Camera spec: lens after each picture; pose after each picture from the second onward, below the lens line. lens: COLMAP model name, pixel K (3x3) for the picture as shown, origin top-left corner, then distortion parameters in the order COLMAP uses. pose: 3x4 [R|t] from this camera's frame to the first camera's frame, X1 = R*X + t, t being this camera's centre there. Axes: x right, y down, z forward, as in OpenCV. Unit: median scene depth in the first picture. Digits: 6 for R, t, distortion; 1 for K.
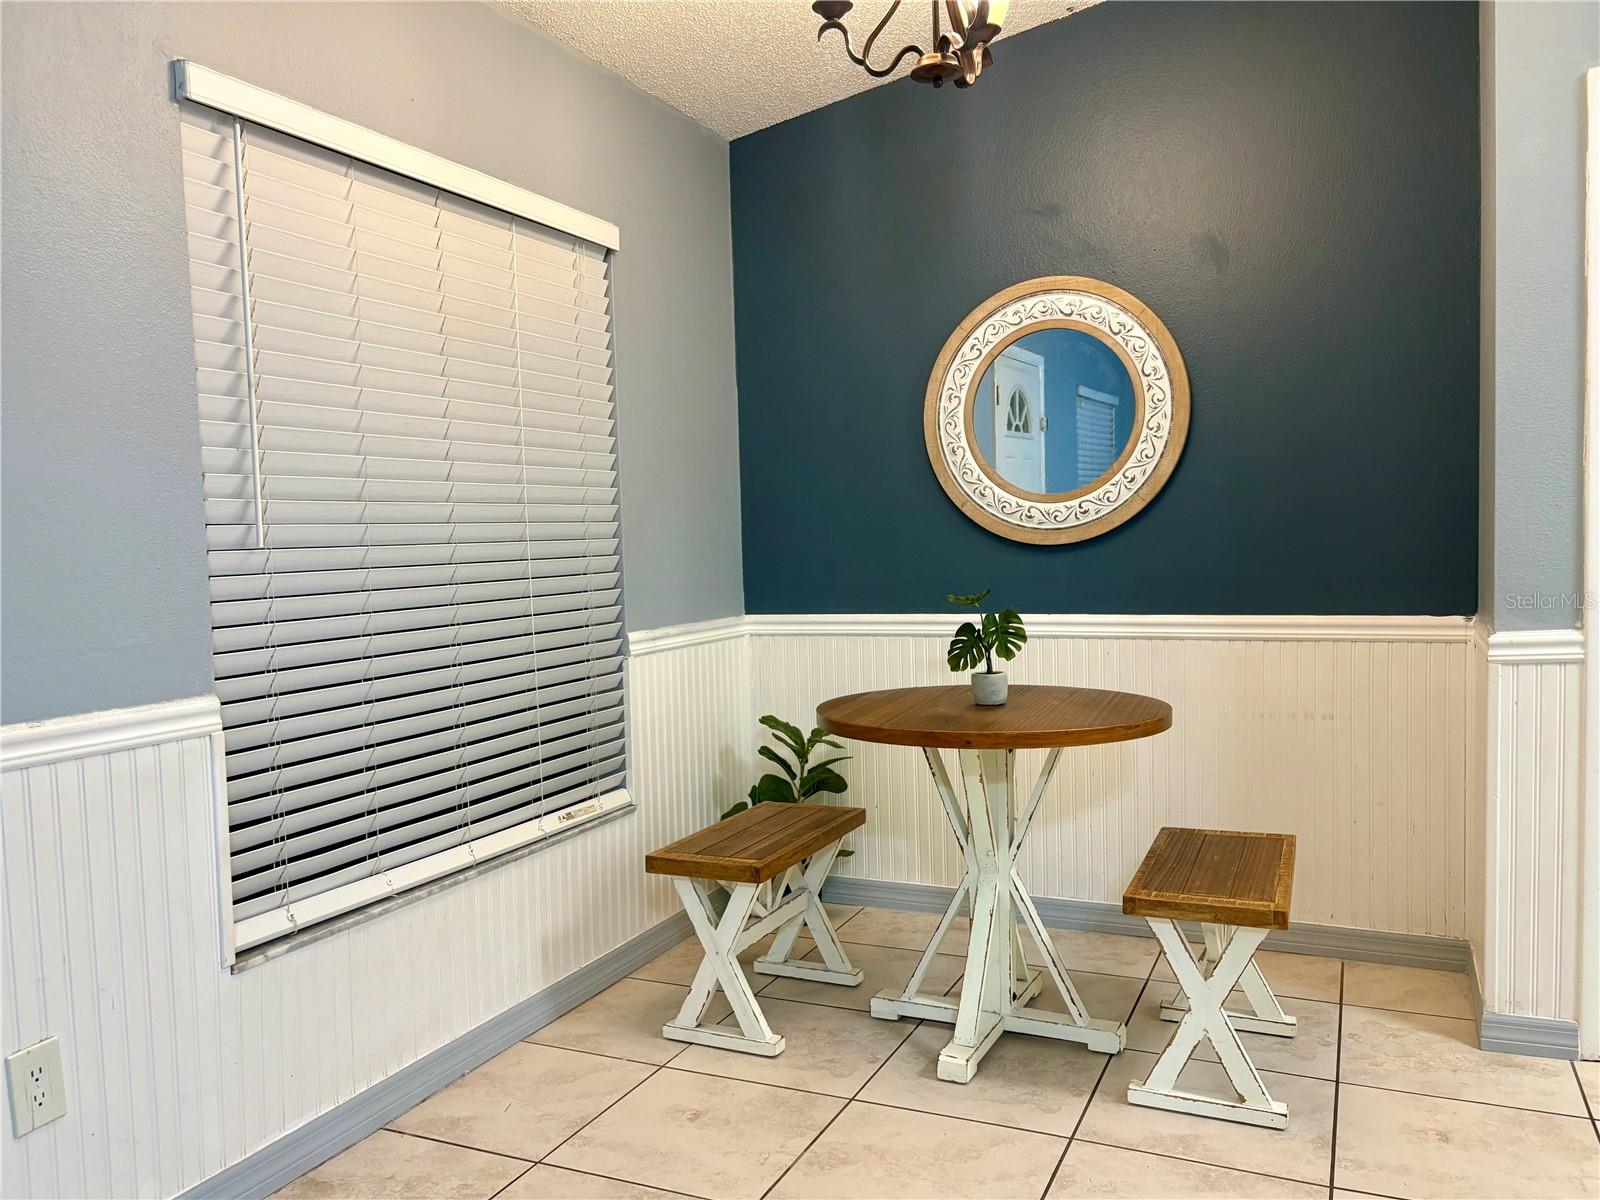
lens RADIAL K [[1198.0, 0, 792.3], [0, 1198.0, 600.7], [0, 0, 1]] dist [0.001985, -0.009649]
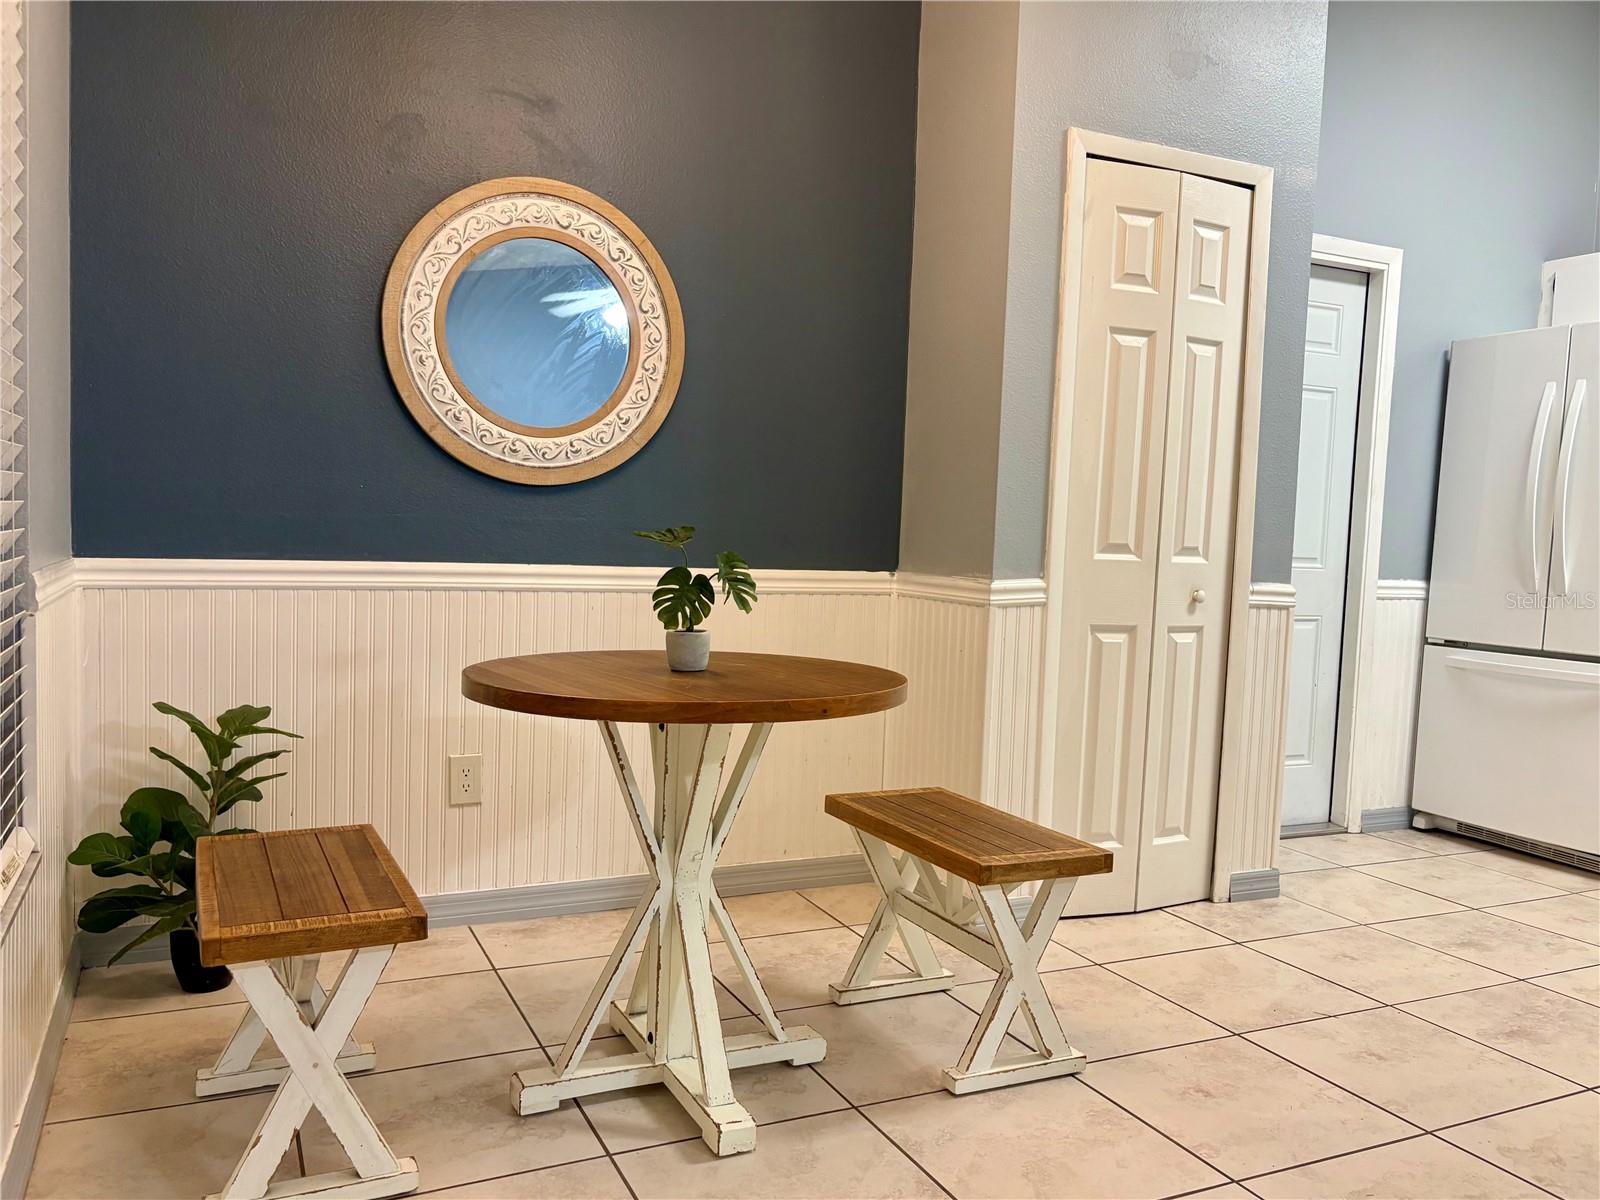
lens RADIAL K [[1198.0, 0, 796.8], [0, 1198.0, 610.1], [0, 0, 1]] dist [0.001985, -0.009649]
pose [[0.628953, -0.001893, 0.777441, -0.352504], [-0.010708, 0.999881, 0.011097, 0.033715], [-0.777370, -0.015305, 0.628858, 0.302351]]
